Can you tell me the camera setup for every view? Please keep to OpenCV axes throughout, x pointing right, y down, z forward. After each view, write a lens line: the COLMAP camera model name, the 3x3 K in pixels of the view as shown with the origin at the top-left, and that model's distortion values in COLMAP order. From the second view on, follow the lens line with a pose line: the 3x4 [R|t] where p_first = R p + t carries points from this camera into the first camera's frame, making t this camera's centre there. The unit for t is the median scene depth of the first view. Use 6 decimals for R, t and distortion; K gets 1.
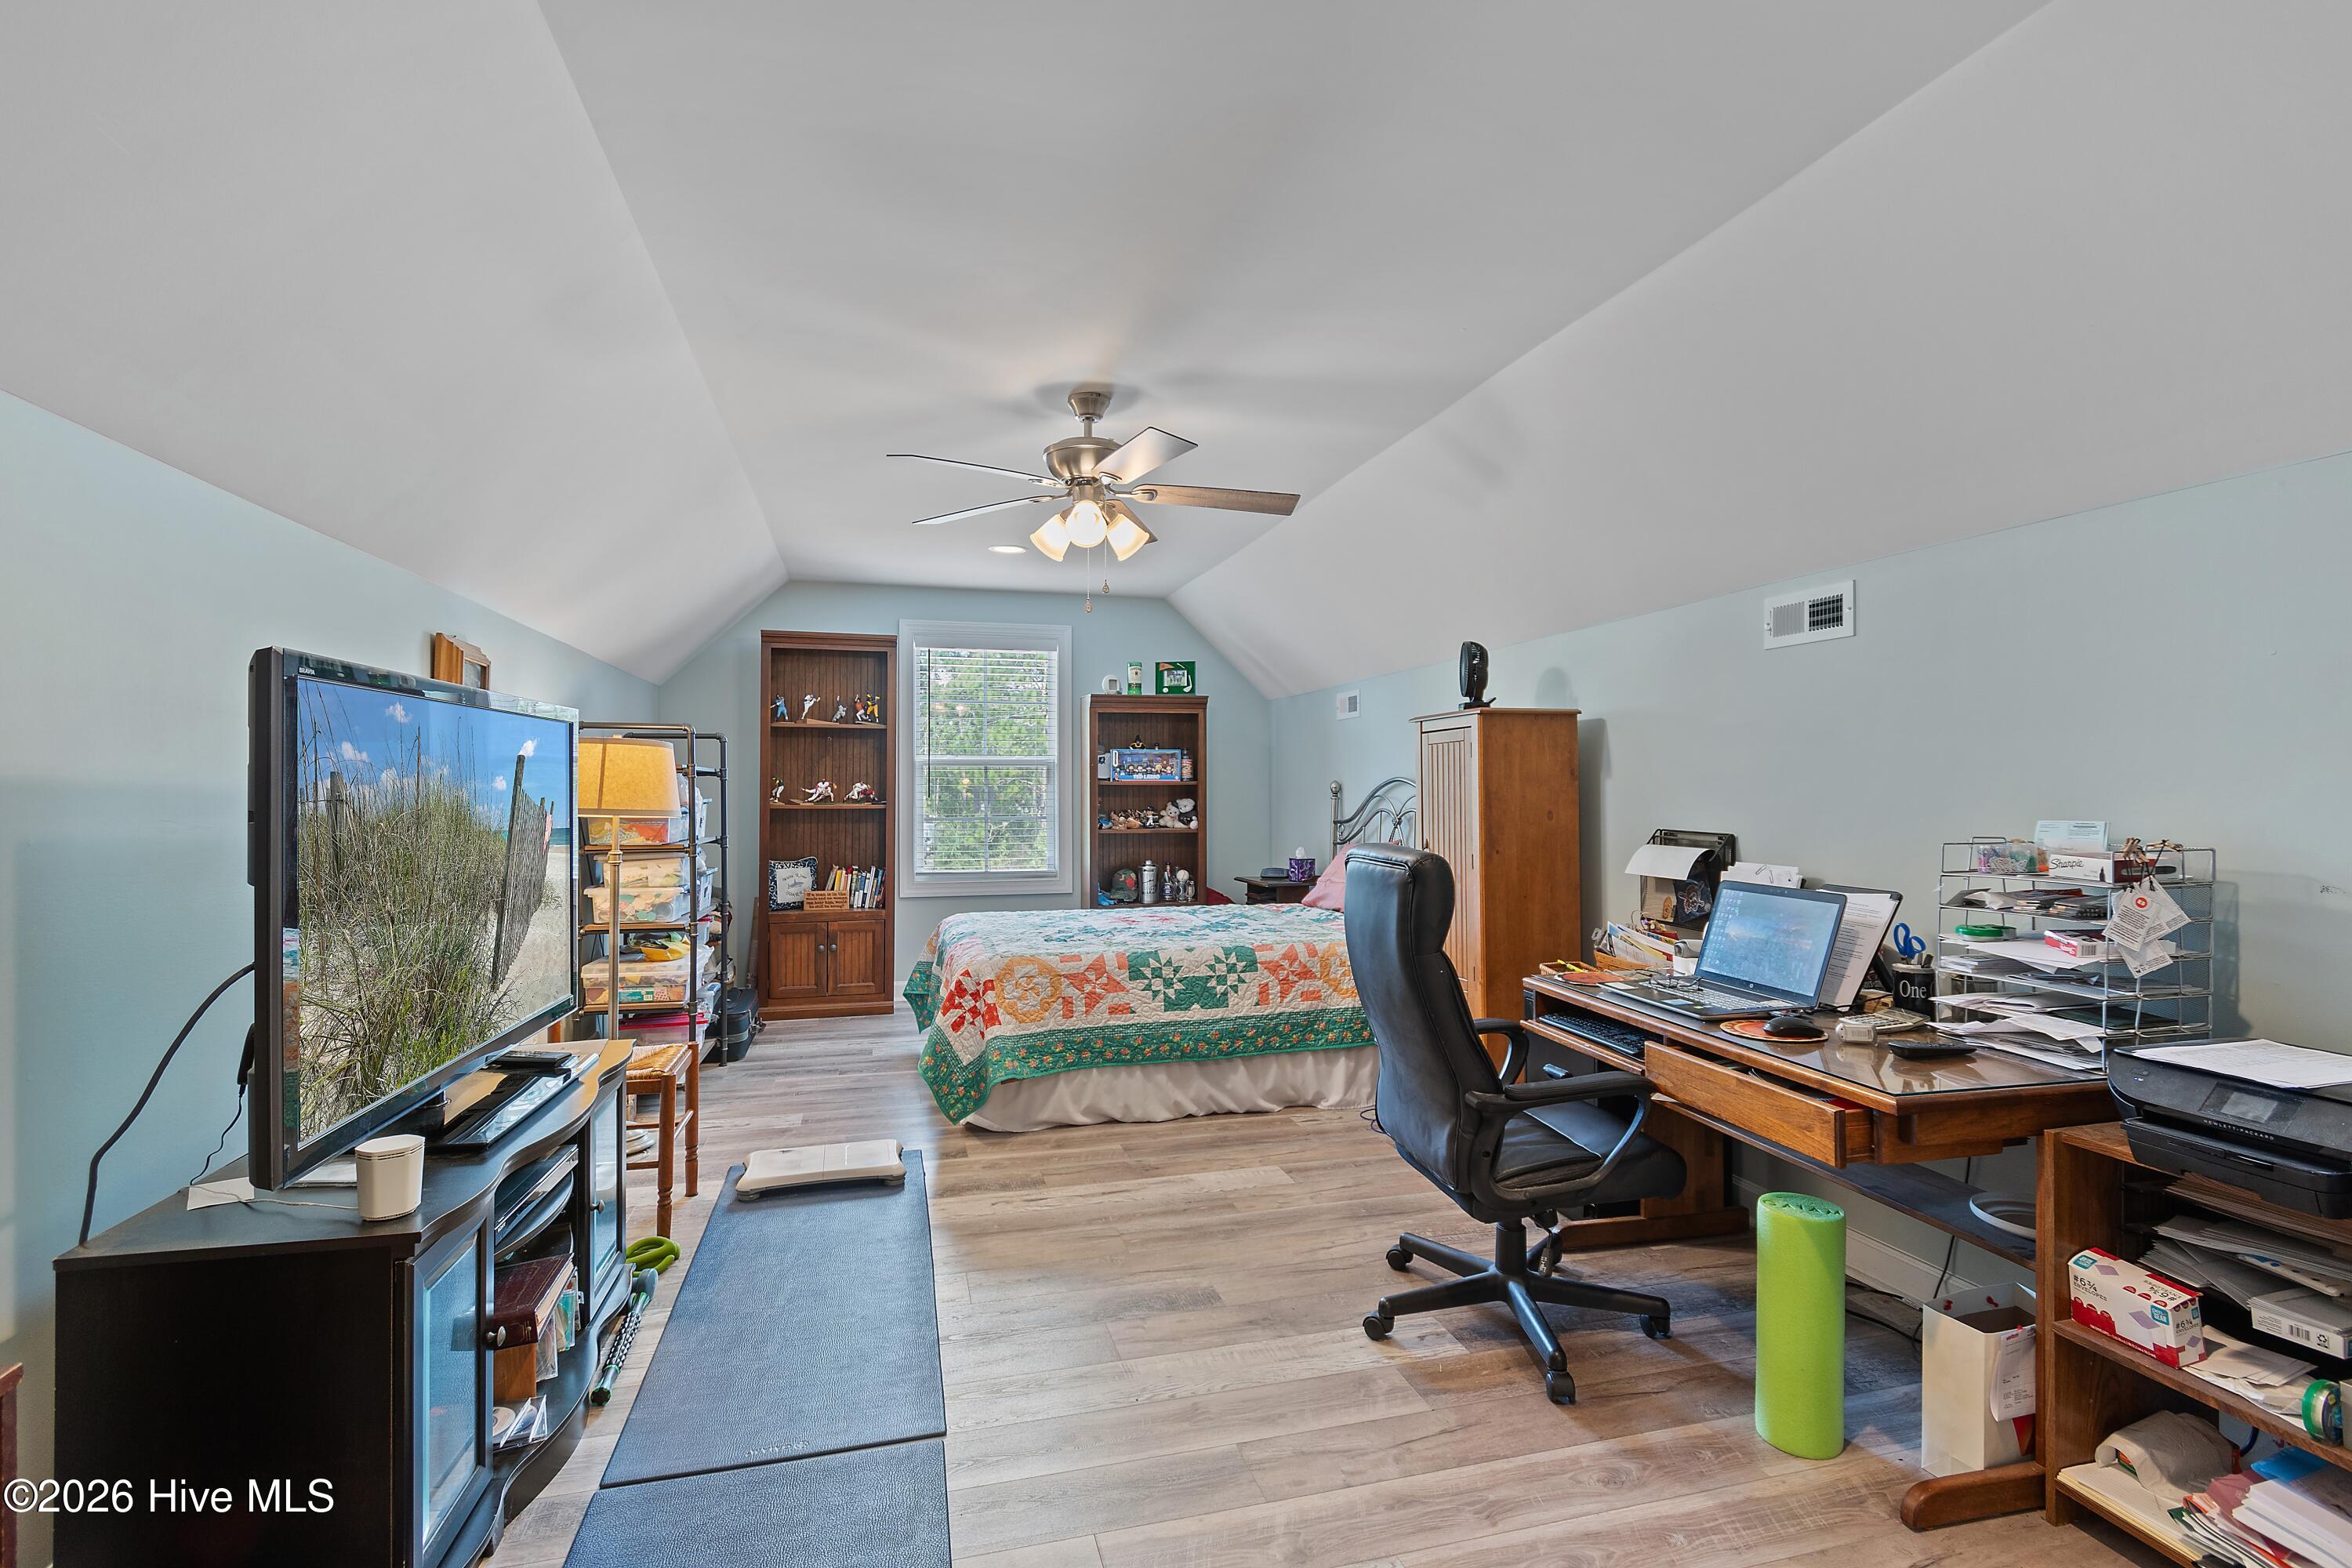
lens RADIAL K [[1104.4, 0, 1183.6], [0, 1104.4, 785.9], [0, 0, 1]] dist [0.002216, -0.000440]
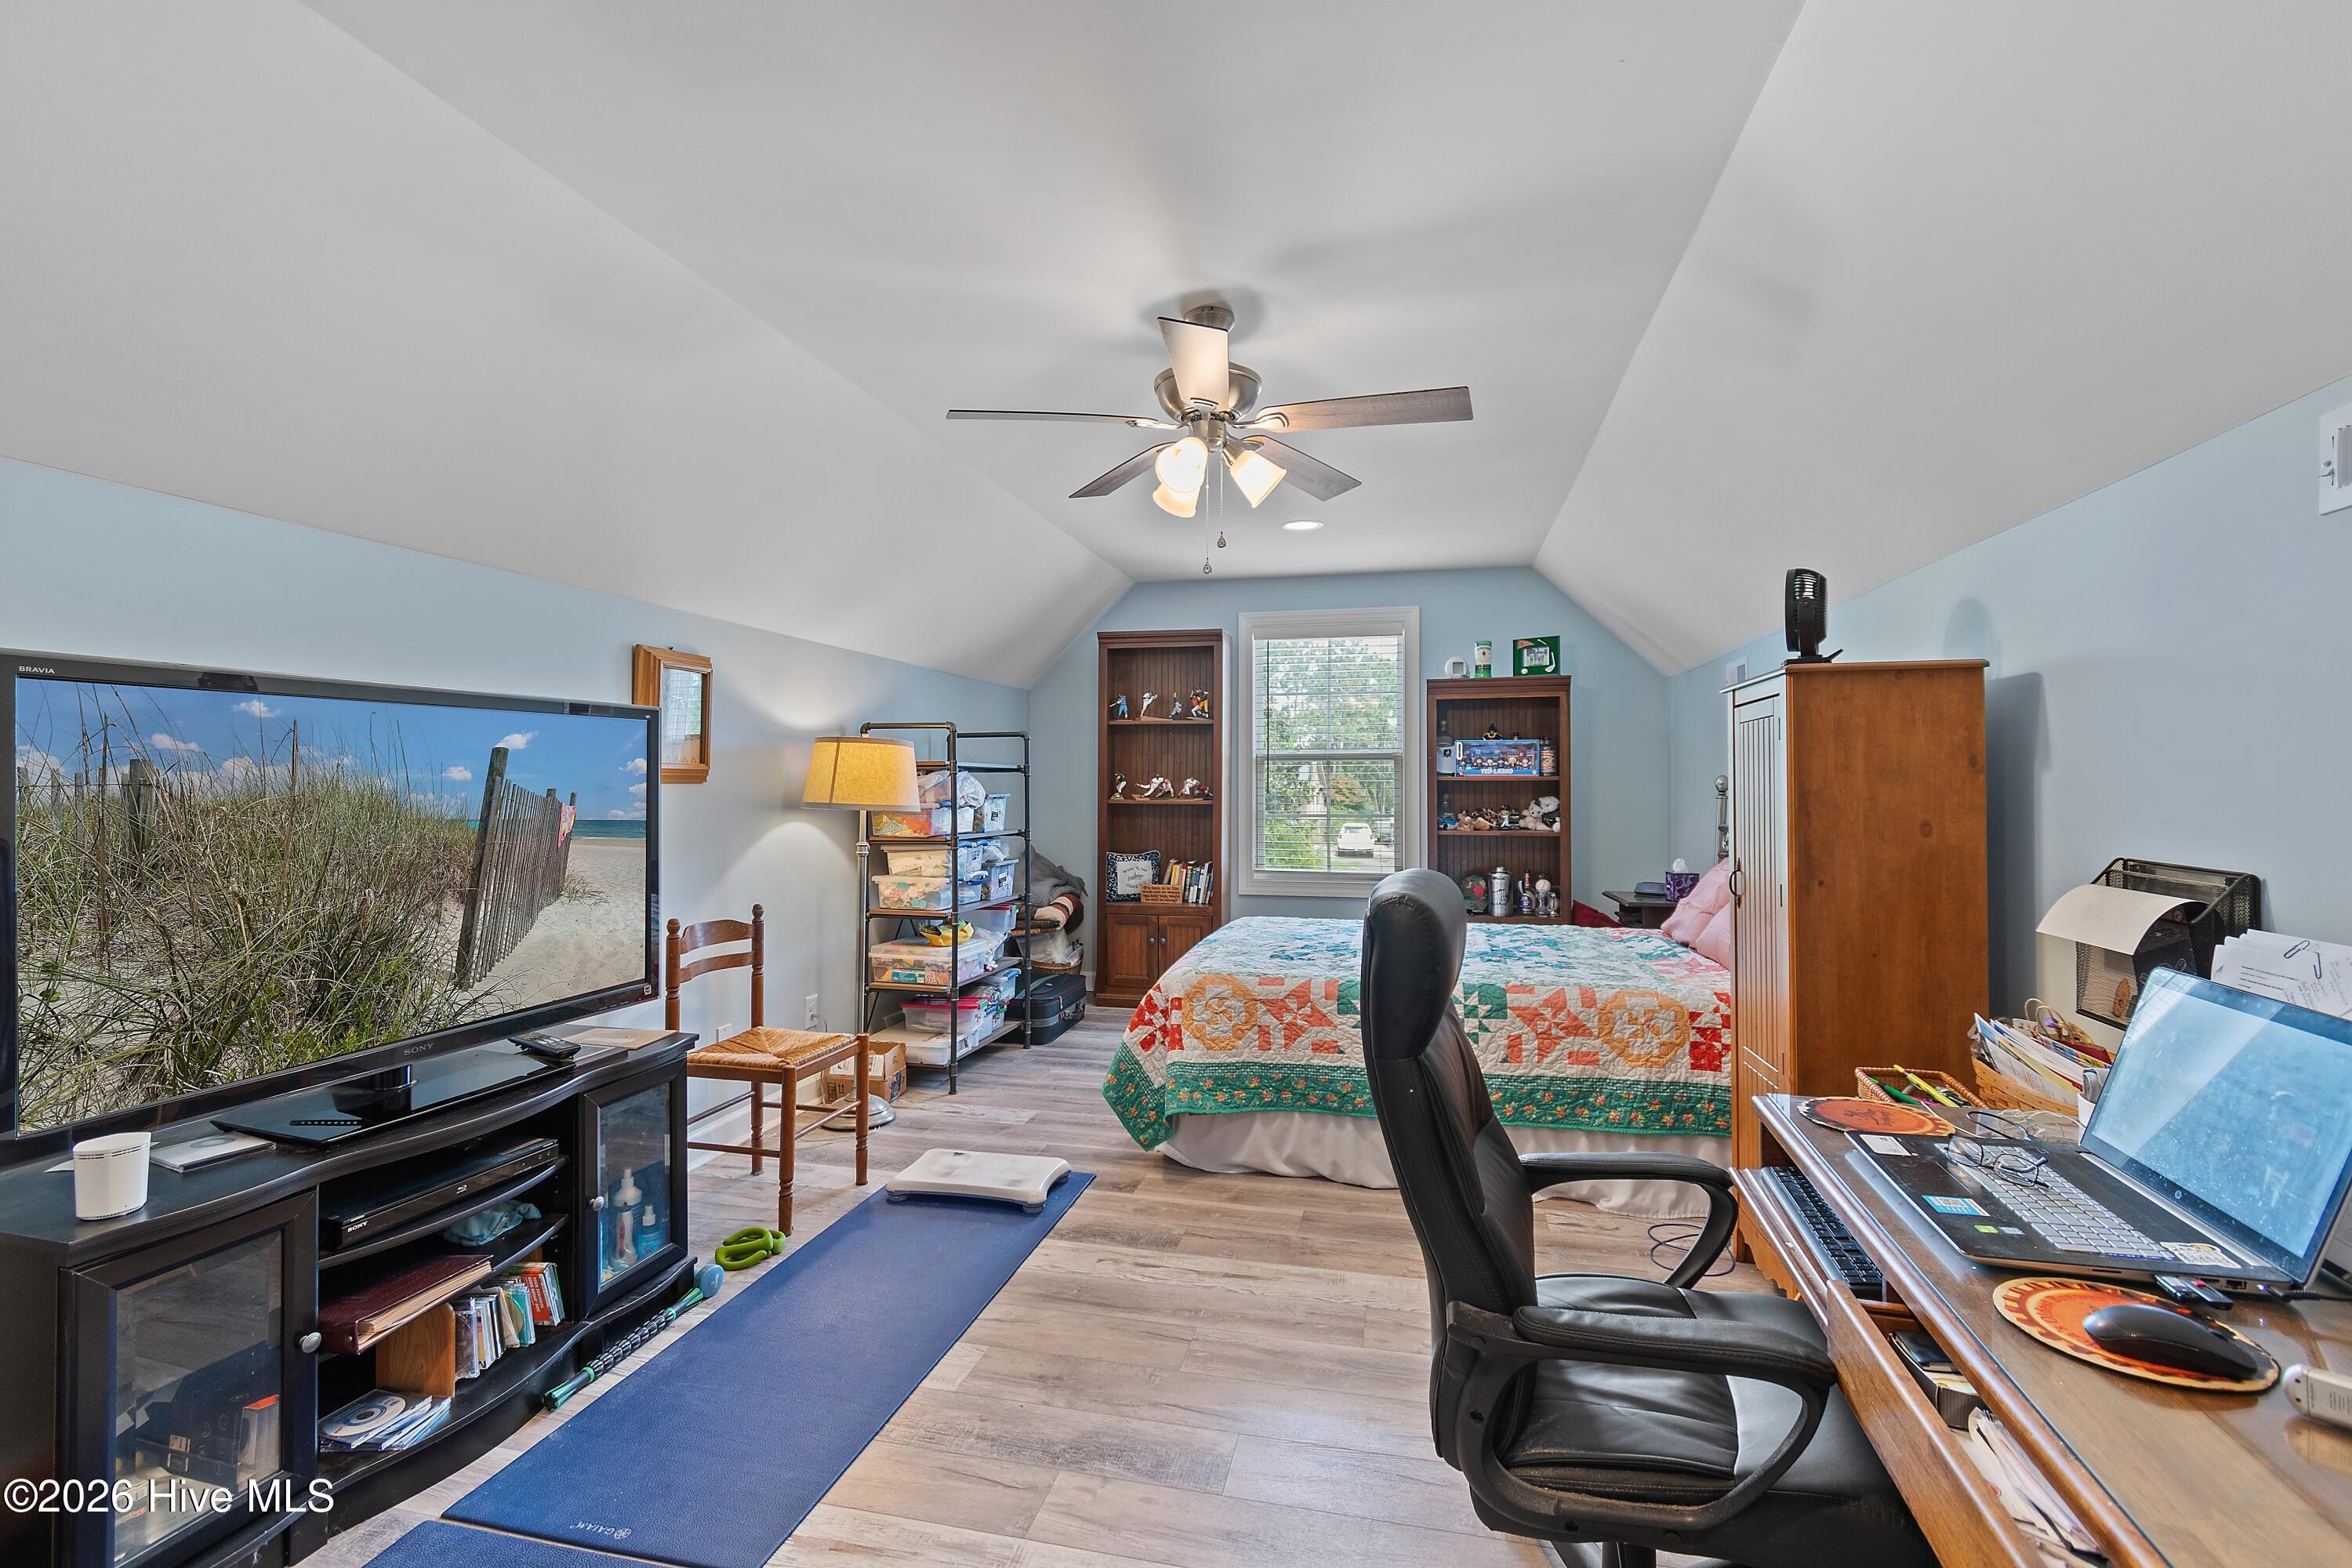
lens RADIAL K [[1034.8, 0, 1194.3], [0, 1034.8, 781.9], [0, 0, 1]] dist [0.005851, -0.002558]
pose [[0.878101, 0.001371, -0.478474, 0.227017], [-0.001035, 0.999999, 0.000966, -0.000625], [0.478475, -0.000353, 0.878101, 0.252849]]
